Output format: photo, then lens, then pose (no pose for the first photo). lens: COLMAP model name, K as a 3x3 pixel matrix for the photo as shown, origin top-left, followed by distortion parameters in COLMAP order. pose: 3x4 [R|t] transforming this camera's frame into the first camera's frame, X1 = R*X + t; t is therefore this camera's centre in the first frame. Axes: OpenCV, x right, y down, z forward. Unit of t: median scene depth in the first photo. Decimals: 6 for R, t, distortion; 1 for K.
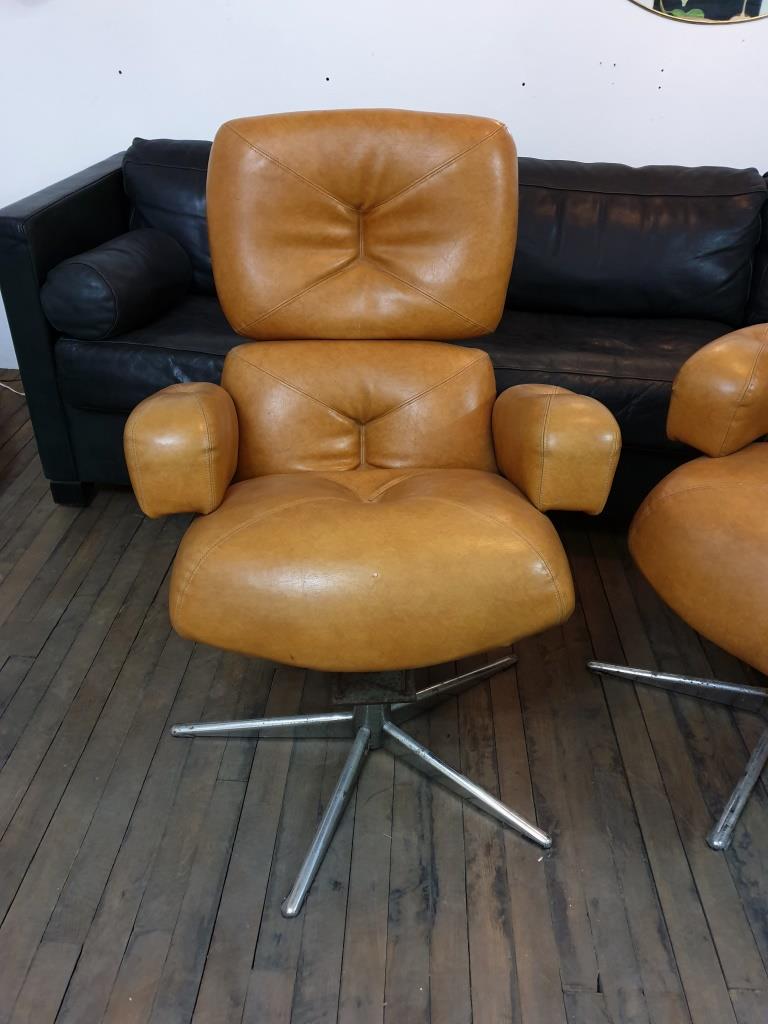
lens RADIAL K [[800.3, 0, 383.2], [0, 800.3, 519.8], [0, 0, 1]] dist [0.006900, 0.035998]
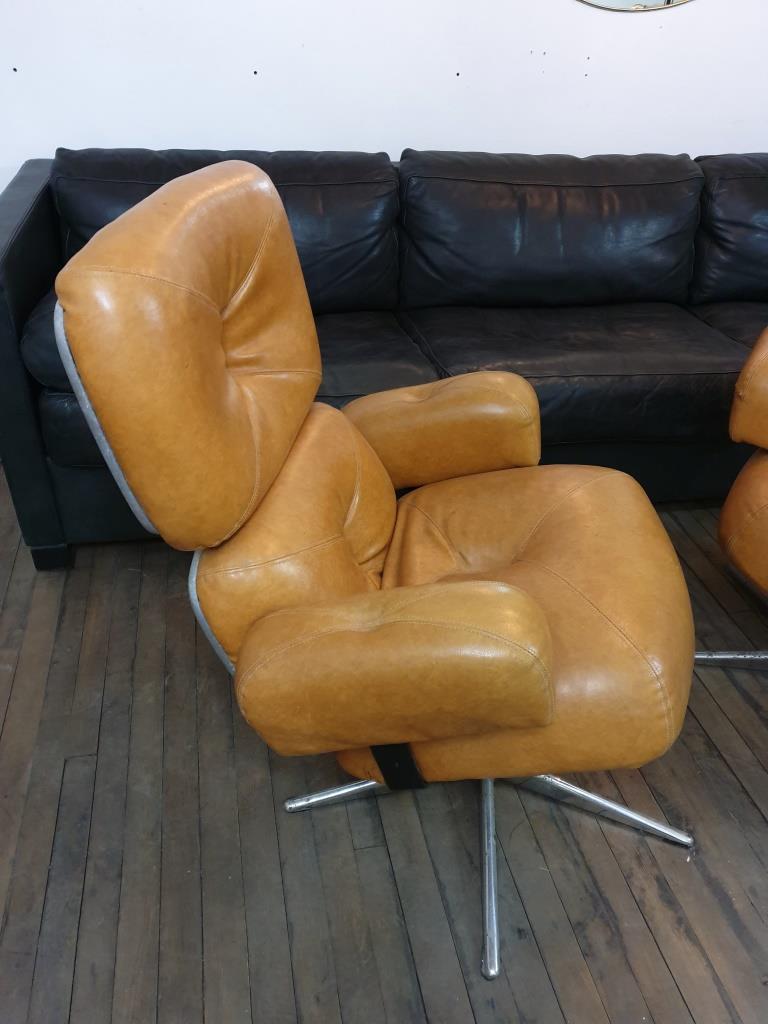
lens RADIAL K [[800.3, 0, 381.6], [0, 800.3, 520.0], [0, 0, 1]] dist [0.006900, 0.035998]
pose [[0.967828, -0.140158, 0.208960, -0.329795], [0.130080, 0.989607, 0.061288, -0.124611], [-0.215379, -0.032135, 0.976002, 0.069895]]
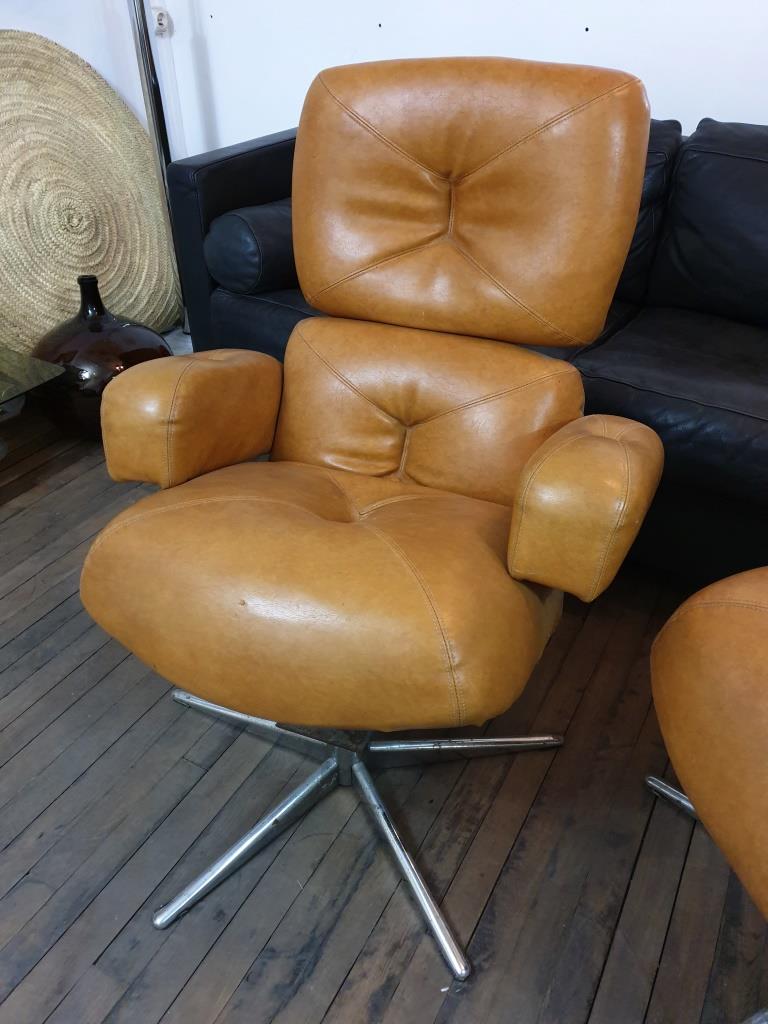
lens RADIAL K [[800.3, 0, 386.1], [0, 800.3, 516.5], [0, 0, 1]] dist [0.006900, 0.035998]
pose [[0.894913, 0.230905, -0.381856, 0.324748], [-0.219466, 0.972816, 0.073915, -0.087653], [0.388543, 0.017657, 0.921261, 0.200494]]
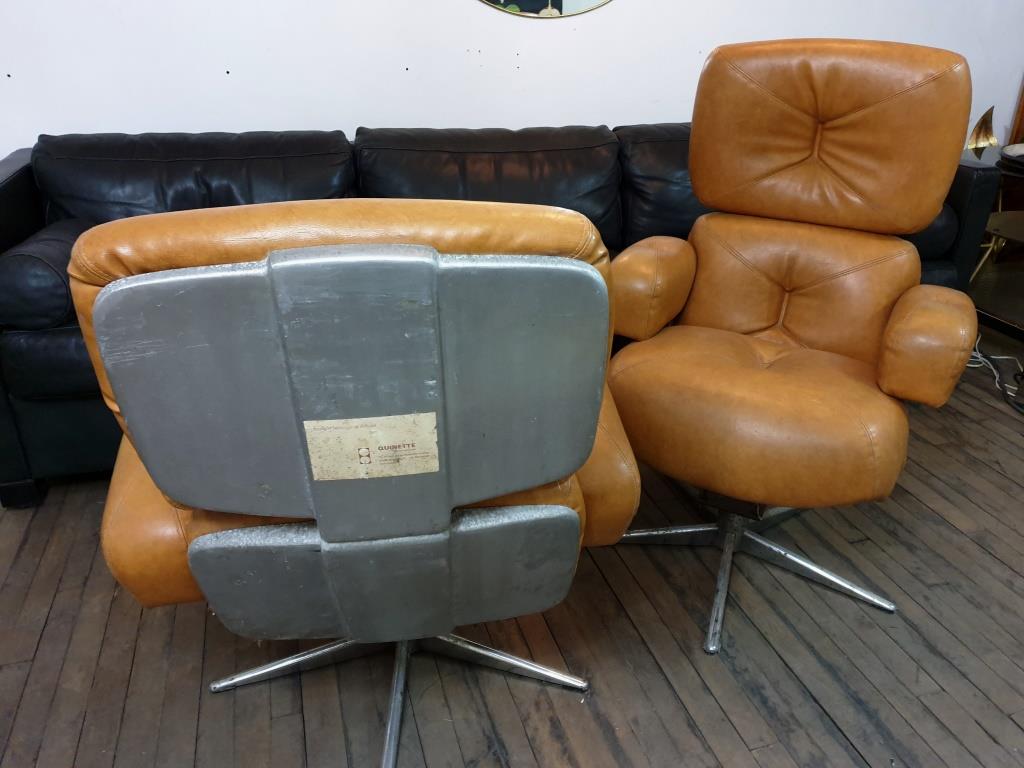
lens RADIAL K [[800.3, 0, 513.0], [0, 800.3, 384.7], [0, 0, 1]] dist [0.006900, 0.035998]
pose [[0.943540, -0.160364, 0.289856, -0.148894], [0.194511, 0.976489, -0.092923, 0.064460], [-0.268139, 0.144057, 0.952549, -0.124038]]
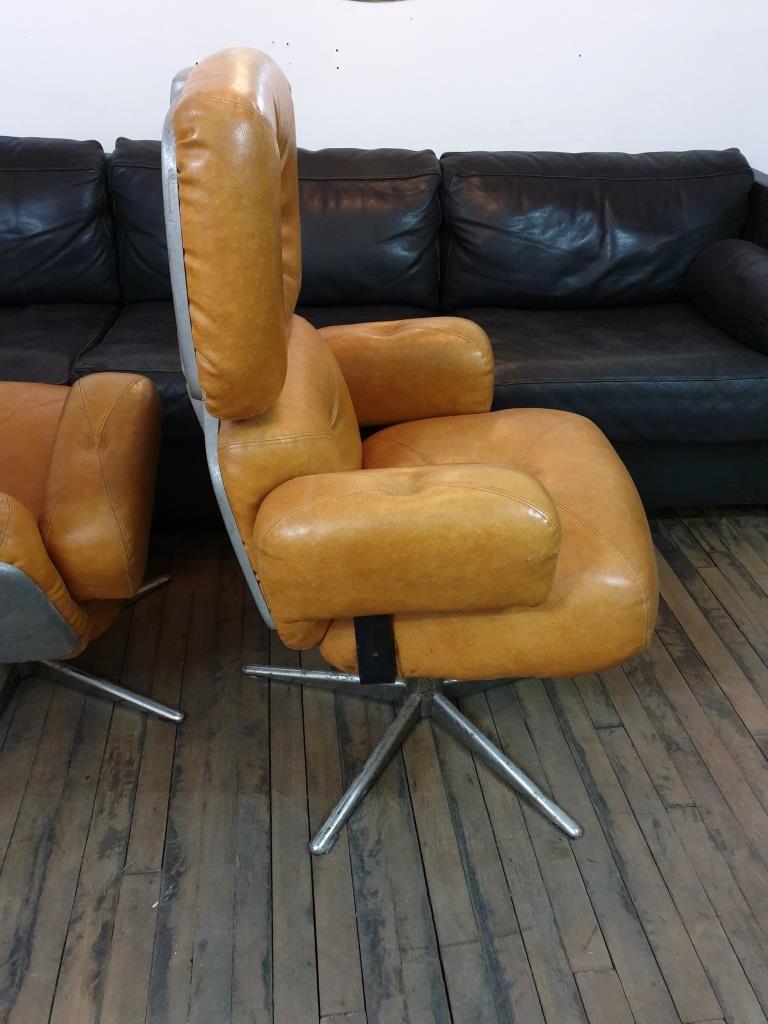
lens RADIAL K [[800.3, 0, 378.3], [0, 800.3, 515.5], [0, 0, 1]] dist [0.006900, 0.035998]
pose [[0.986211, -0.090688, 0.138429, 0.342909], [0.087987, 0.995795, 0.025519, -0.028580], [-0.140161, -0.012987, 0.990044, 0.037945]]
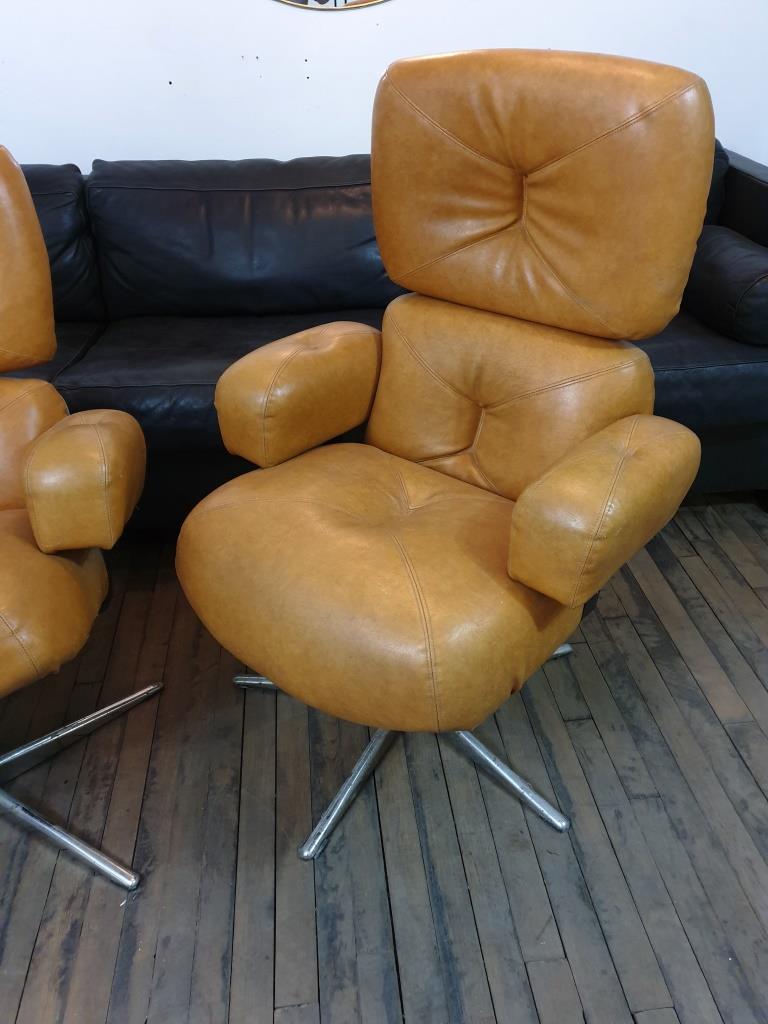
lens RADIAL K [[800.3, 0, 380.8], [0, 800.3, 515.2], [0, 0, 1]] dist [0.006900, 0.035998]
pose [[0.987329, -0.129057, 0.092331, 0.447139], [0.127514, 0.991583, 0.022449, -0.023358], [-0.094451, -0.010391, 0.995475, 0.005218]]
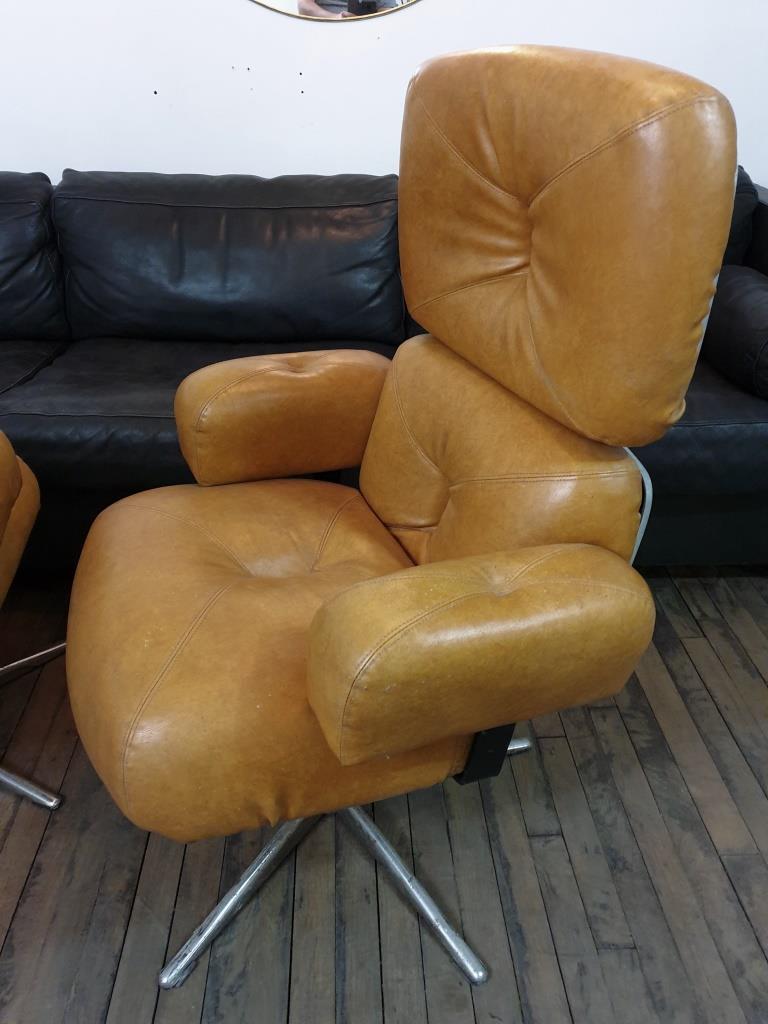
lens RADIAL K [[800.3, 0, 376.4], [0, 800.3, 511.4], [0, 0, 1]] dist [0.006900, 0.035998]
pose [[0.995692, -0.072841, 0.057371, 0.561396], [0.074144, 0.997028, -0.020909, -0.054263], [-0.055678, 0.025072, 0.998134, 0.150652]]
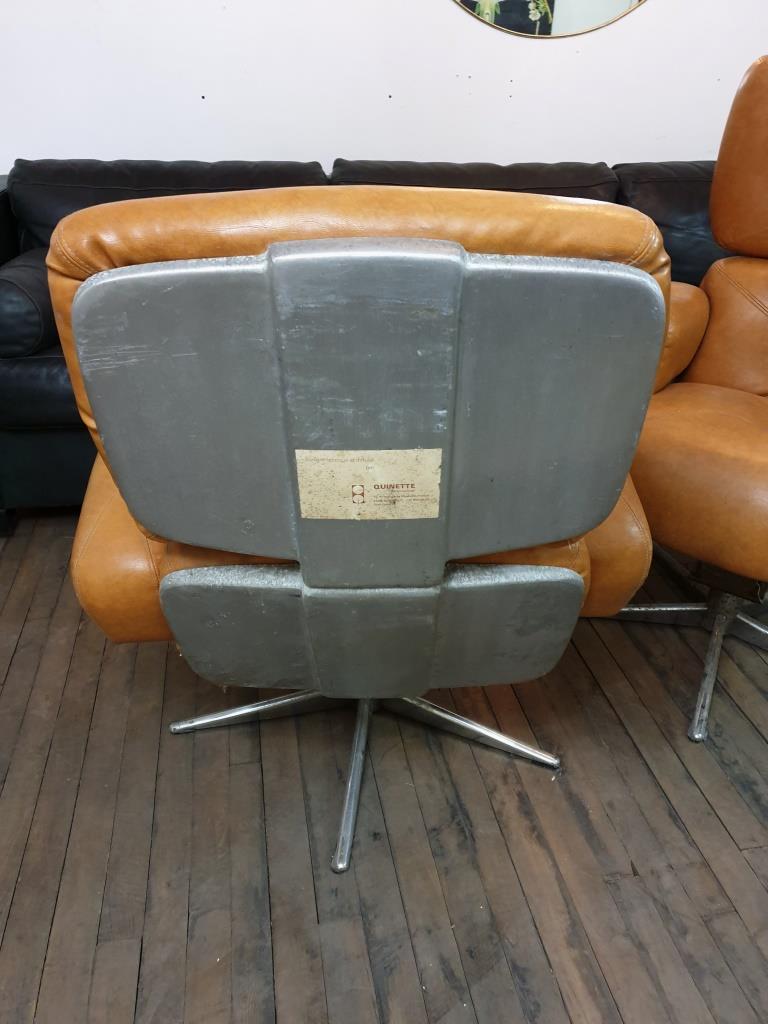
lens RADIAL K [[800.3, 0, 374.1], [0, 800.3, 515.6], [0, 0, 1]] dist [0.006900, 0.035998]
pose [[0.976514, -0.122833, 0.177009, -0.175181], [0.130370, 0.990963, -0.031555, 0.071988], [-0.171534, 0.053891, 0.983703, -0.033852]]
